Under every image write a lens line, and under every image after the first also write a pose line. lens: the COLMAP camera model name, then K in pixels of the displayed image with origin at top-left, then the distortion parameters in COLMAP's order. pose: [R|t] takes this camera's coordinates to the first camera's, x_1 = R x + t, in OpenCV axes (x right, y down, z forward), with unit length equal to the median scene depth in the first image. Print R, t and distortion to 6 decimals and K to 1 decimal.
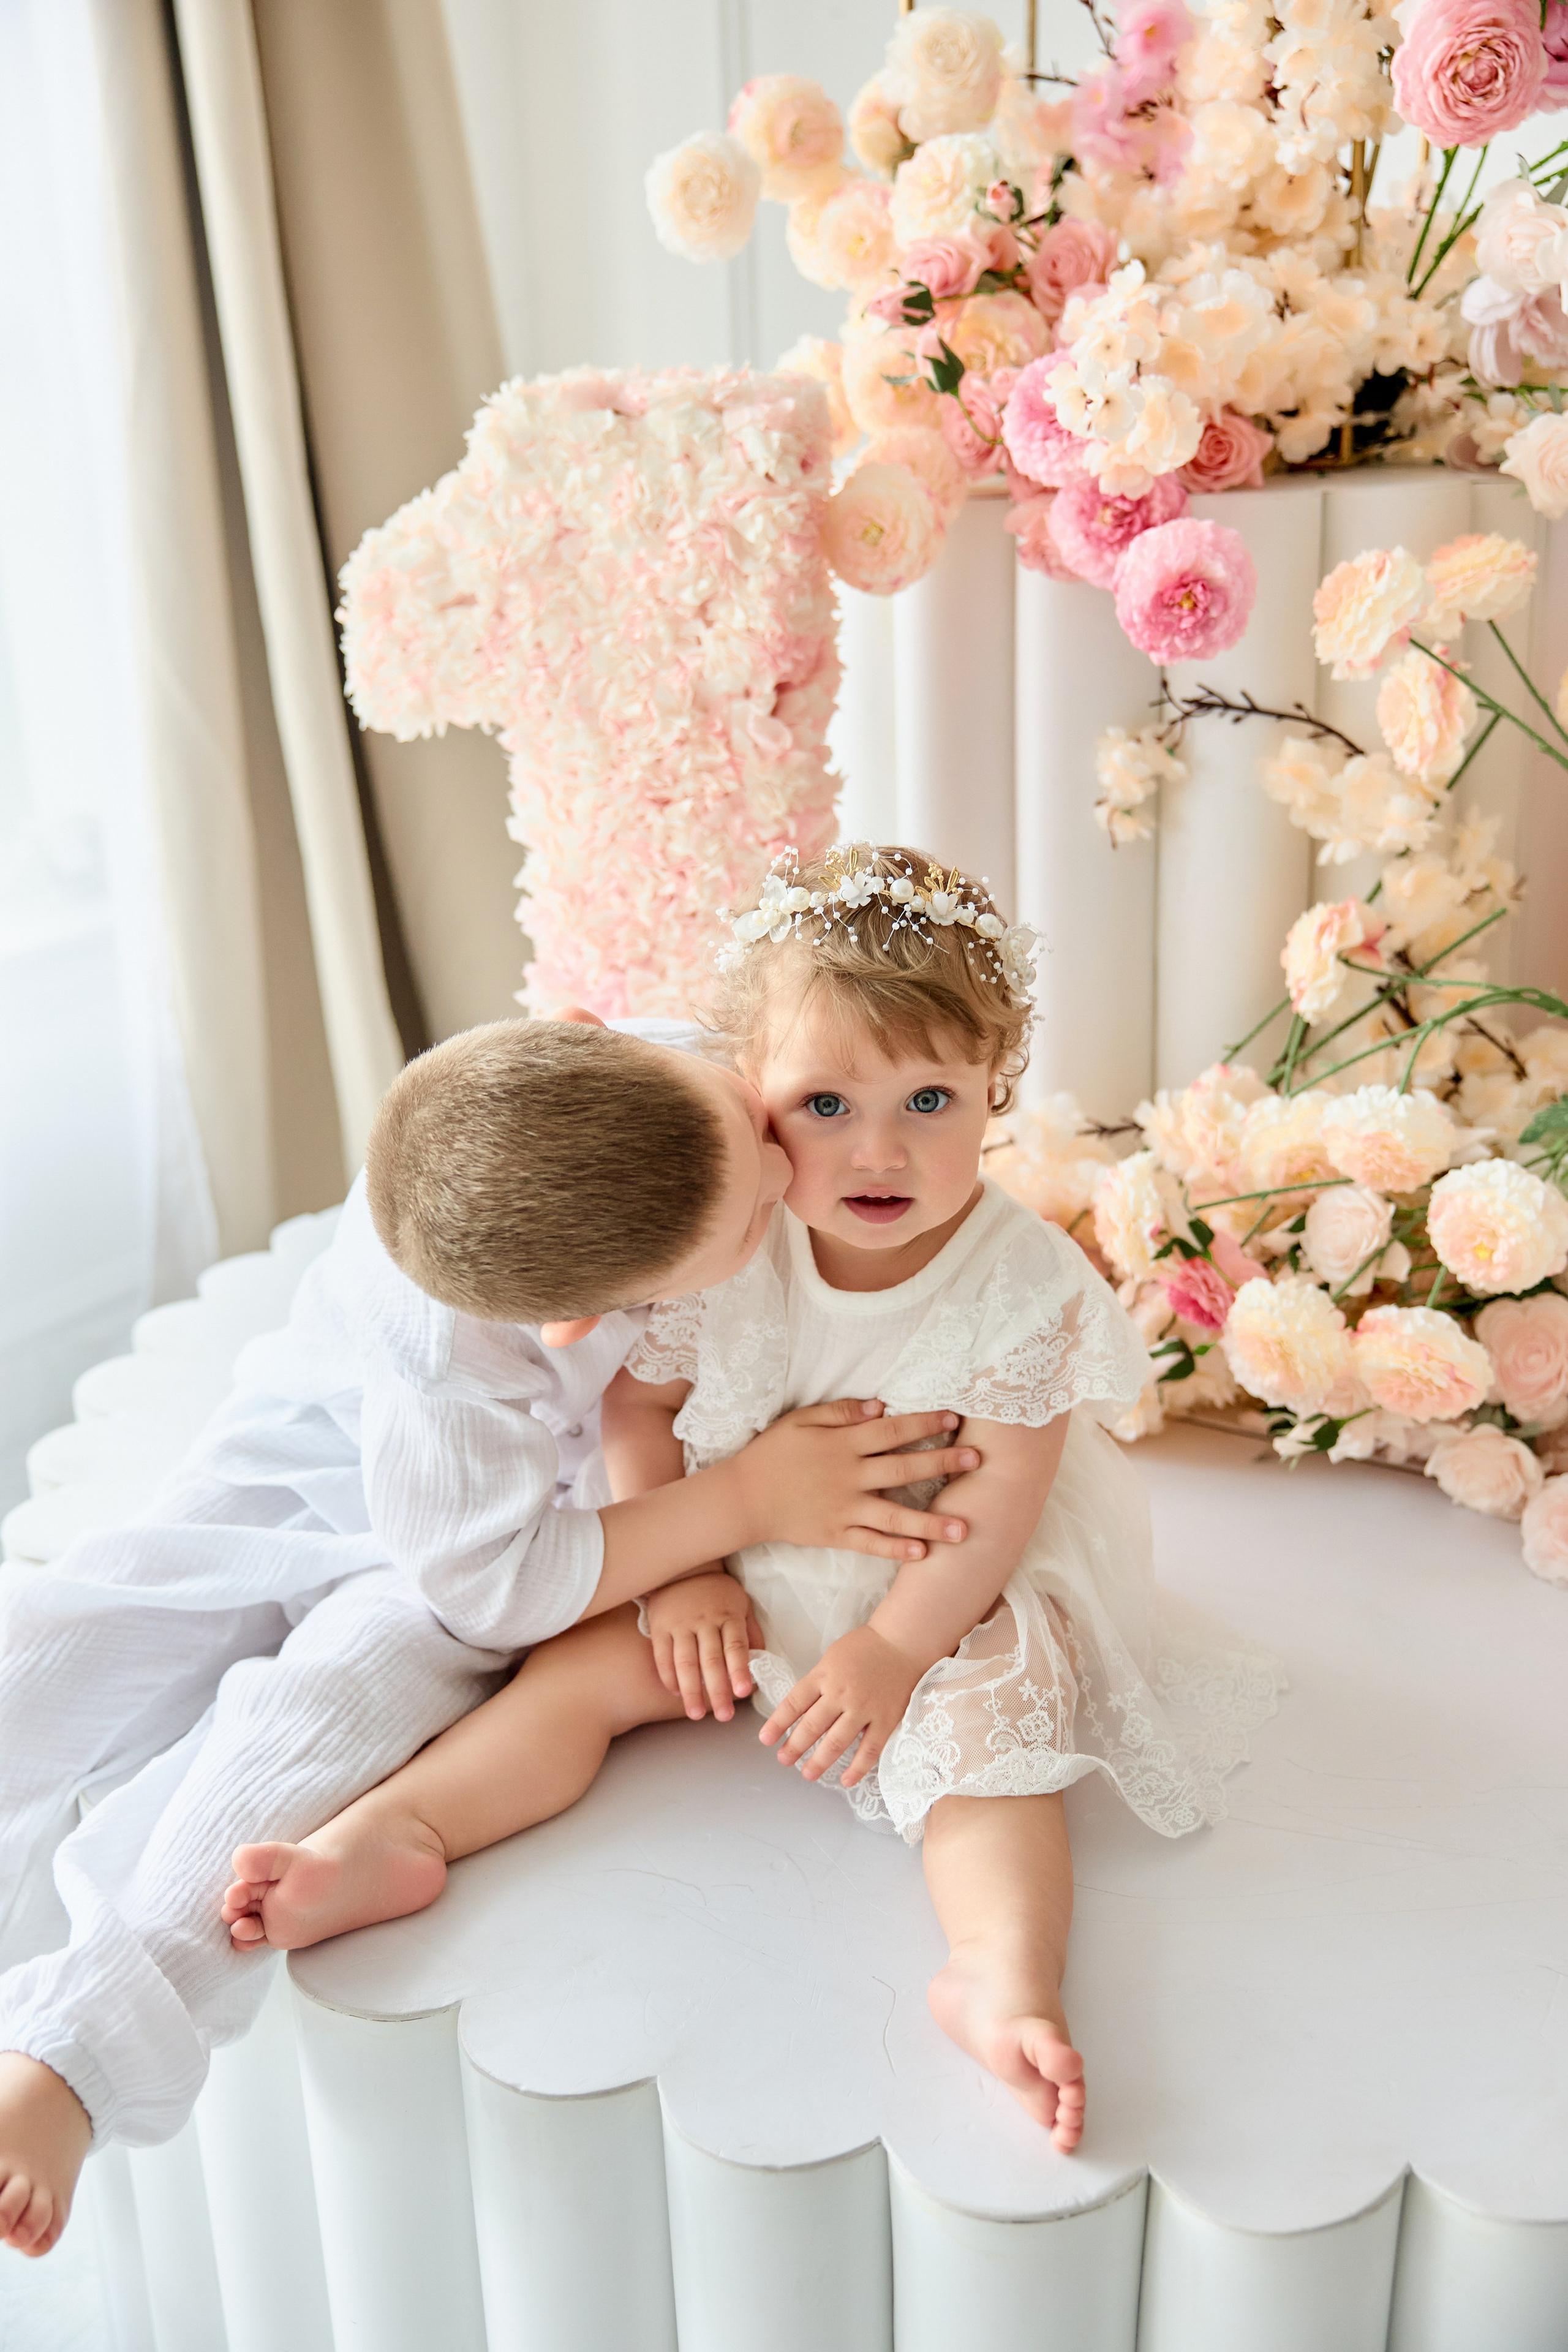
lens RADIAL K [[2410.6, 0, 784.0], [0, 2410.6, 1176.0], [0, 0, 1]] dist [0.003667, 0.020966]
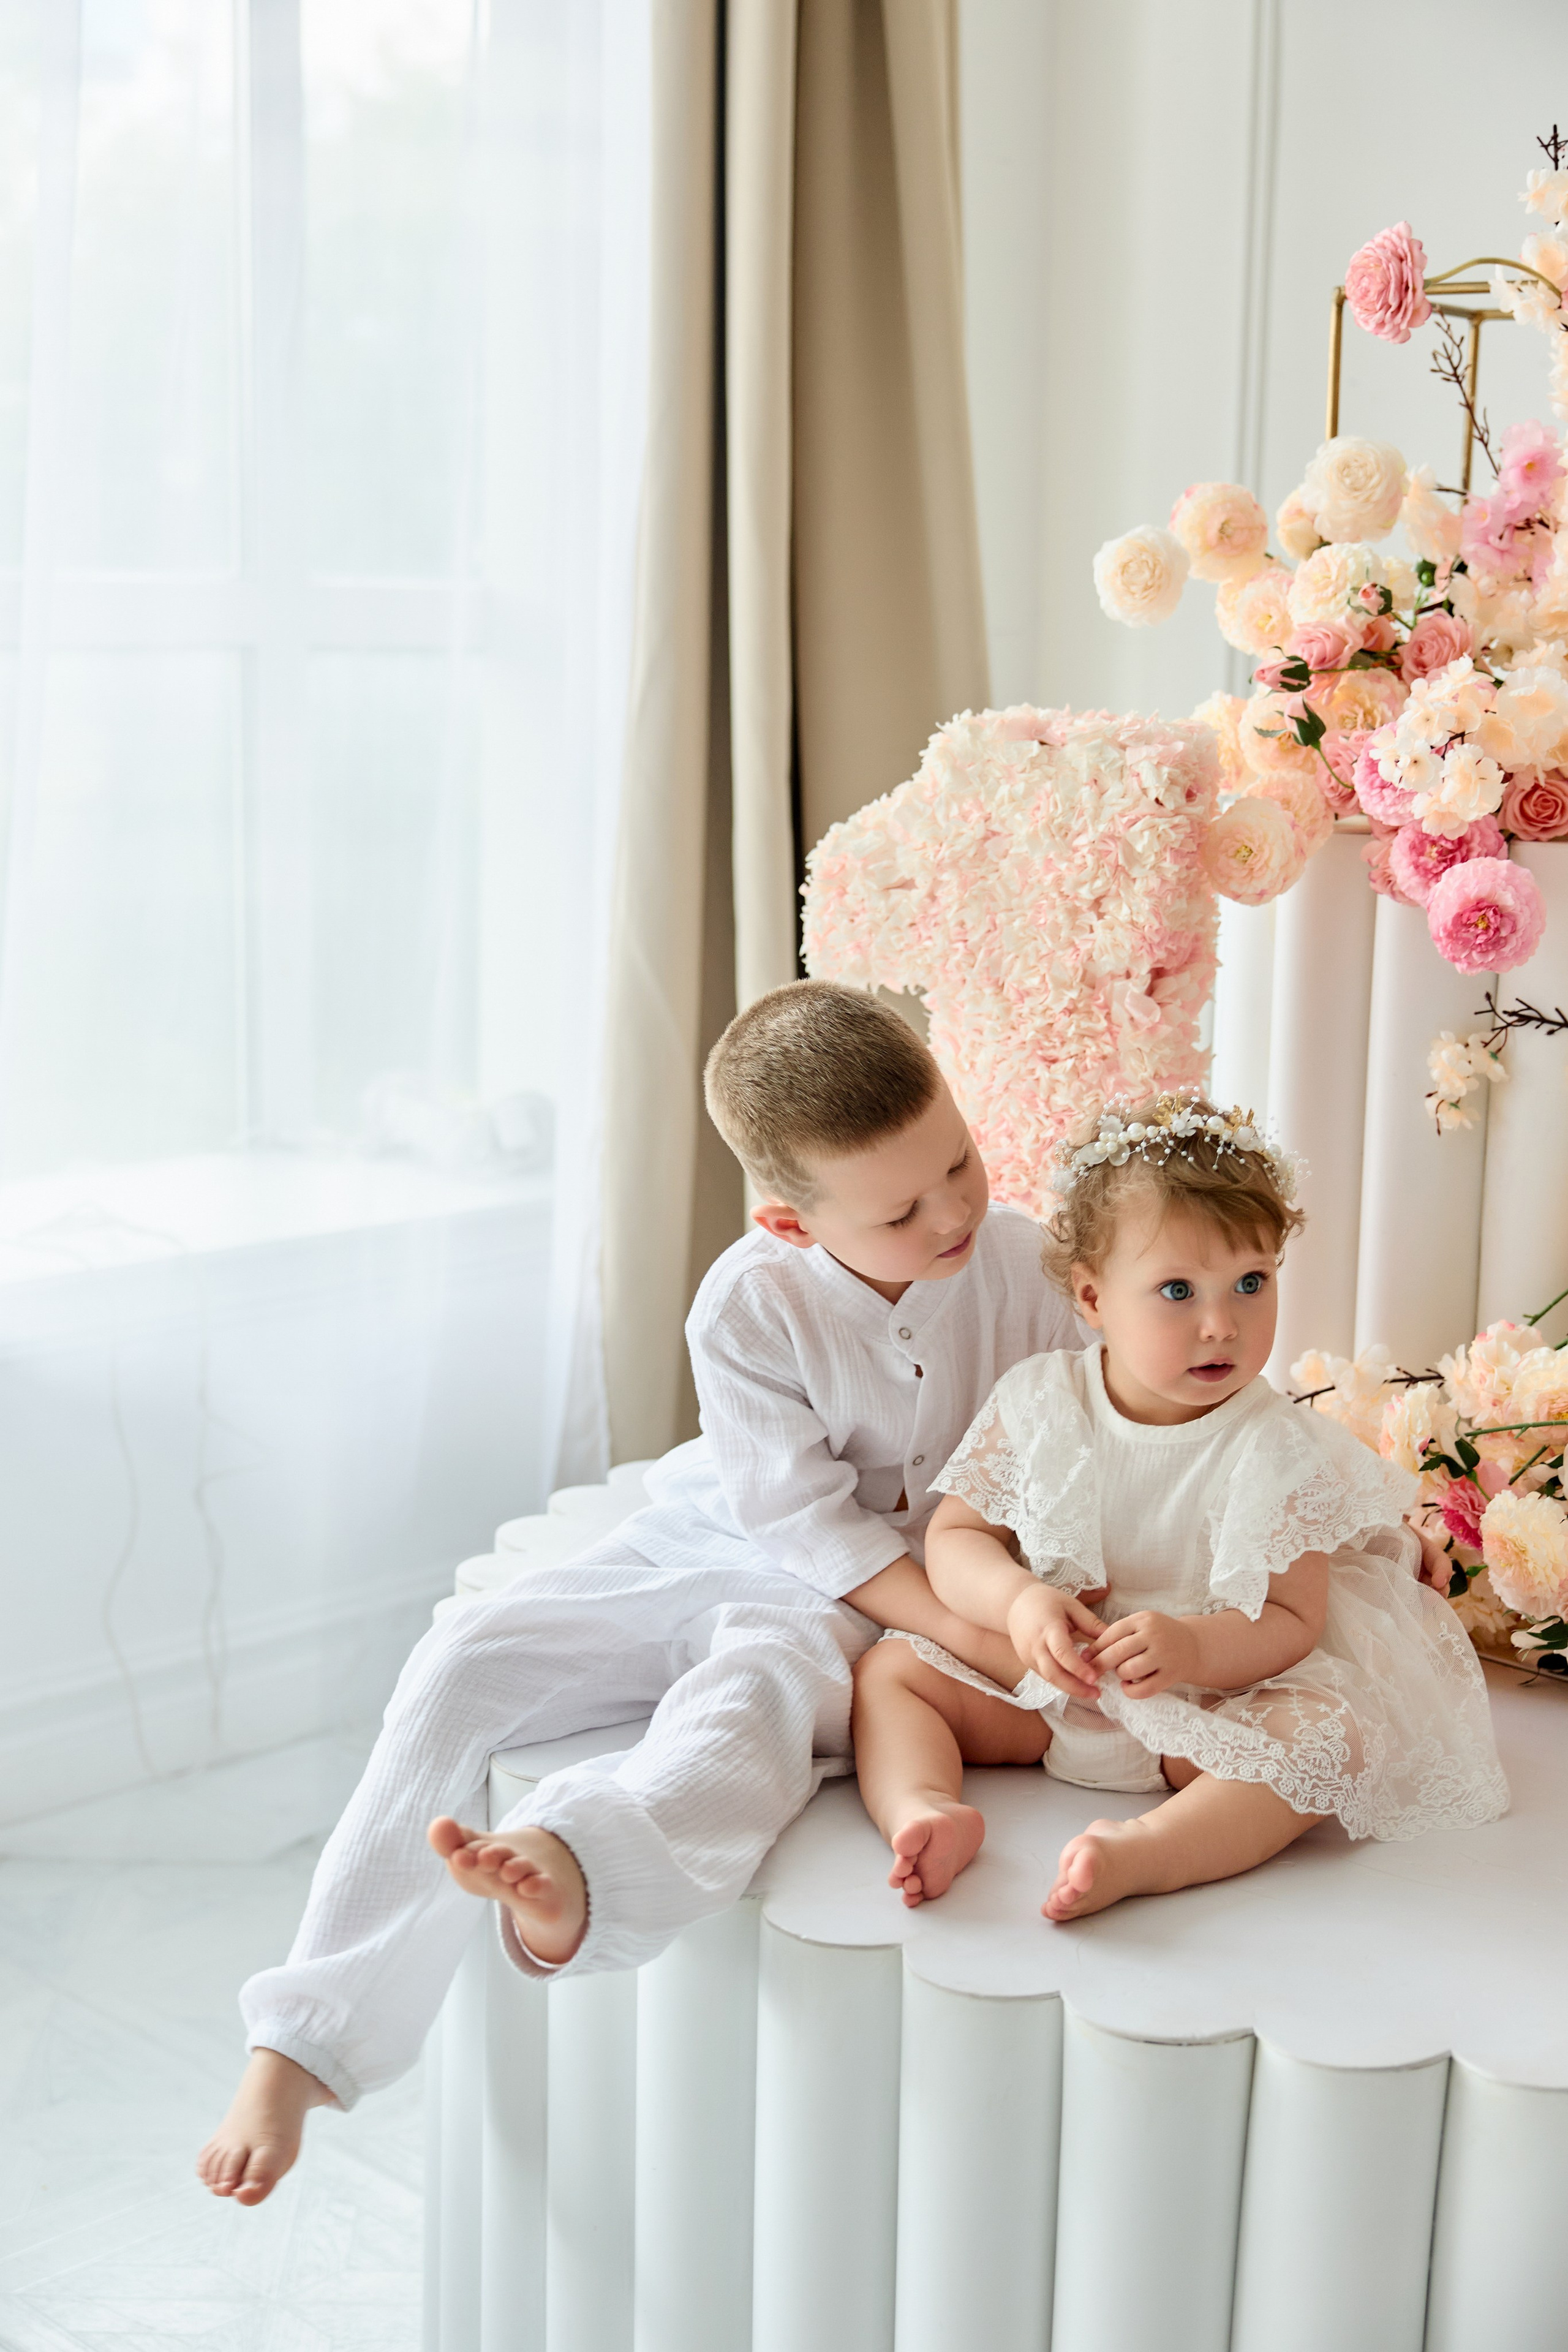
lens RADIAL K [[3284.5, 0, 784.0], [0, 3284.5, 1176.0], [0, 0, 1]] dist [-0.037775, -0.042331]
pose [[0.979322, 0.088495, -0.181927, 0.122528], [-0.118139, 0.980158, -0.159167, 0.176843], [0.164231, 0.177369, 0.970344, -0.590323]]
